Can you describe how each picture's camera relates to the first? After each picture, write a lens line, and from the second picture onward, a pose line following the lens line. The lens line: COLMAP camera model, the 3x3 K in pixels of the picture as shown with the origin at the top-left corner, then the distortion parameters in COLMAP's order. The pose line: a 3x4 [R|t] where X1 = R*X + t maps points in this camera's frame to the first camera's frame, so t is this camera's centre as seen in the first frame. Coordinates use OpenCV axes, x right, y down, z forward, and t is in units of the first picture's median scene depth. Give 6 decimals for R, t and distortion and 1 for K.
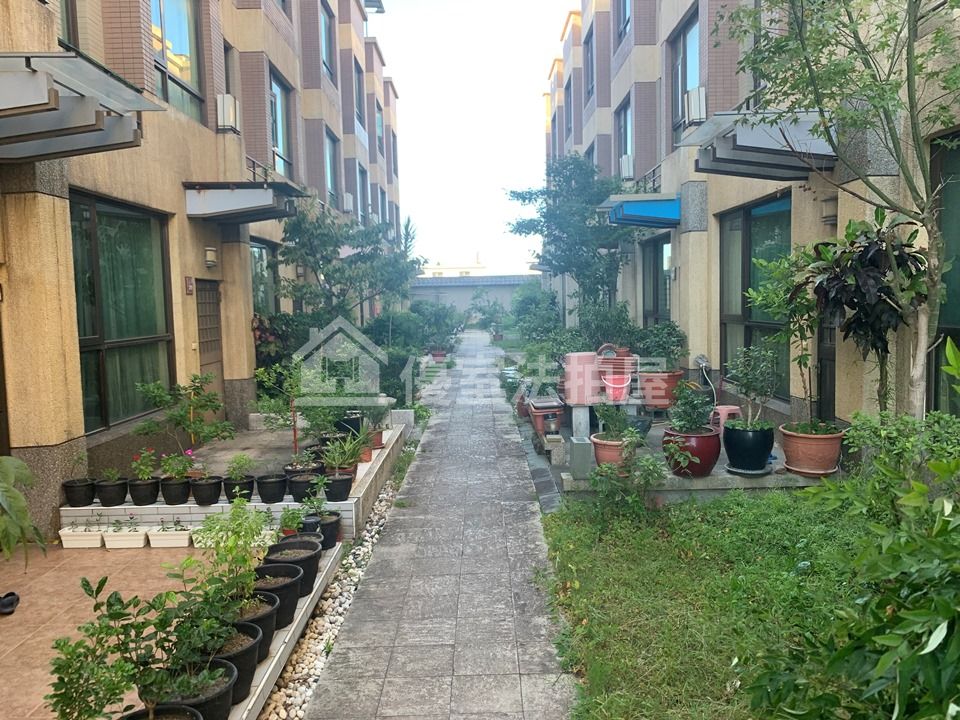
lens RADIAL K [[743.6, 0, 480.6], [0, 743.6, 359.4], [0, 0, 1]] dist [-0.004485, -0.001690]
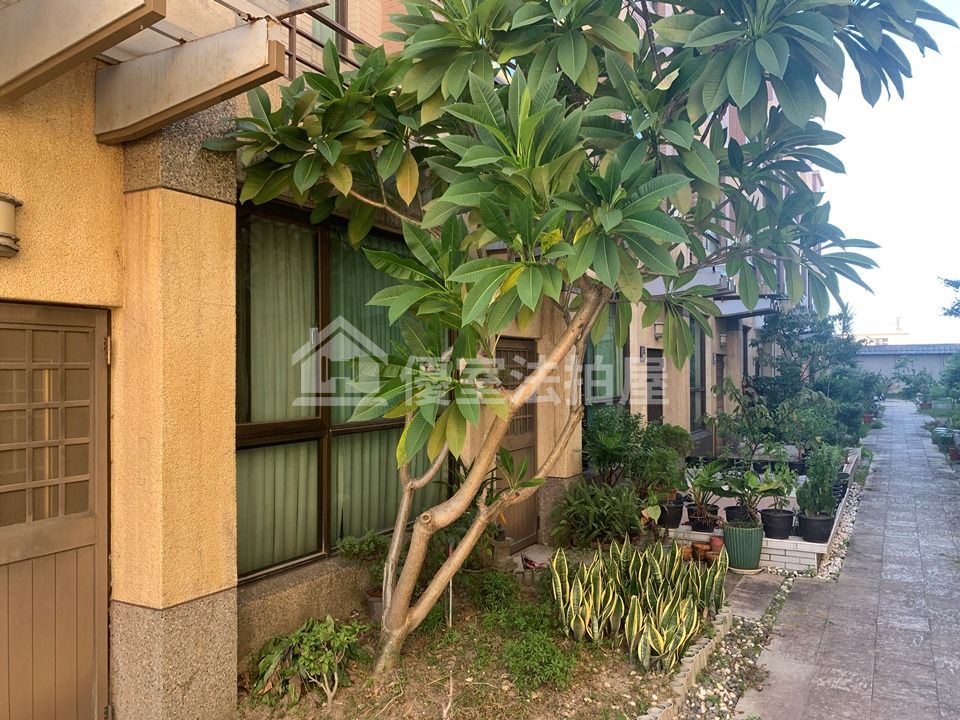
lens RADIAL K [[743.6, 0, 480.6], [0, 743.6, 363.3], [0, 0, 1]] dist [-0.004485, -0.001690]
pose [[0.871648, 0.011381, -0.490000, -0.008296], [-0.052389, 0.996166, -0.070056, 0.011411], [0.487324, 0.086735, 0.868903, -0.135643]]
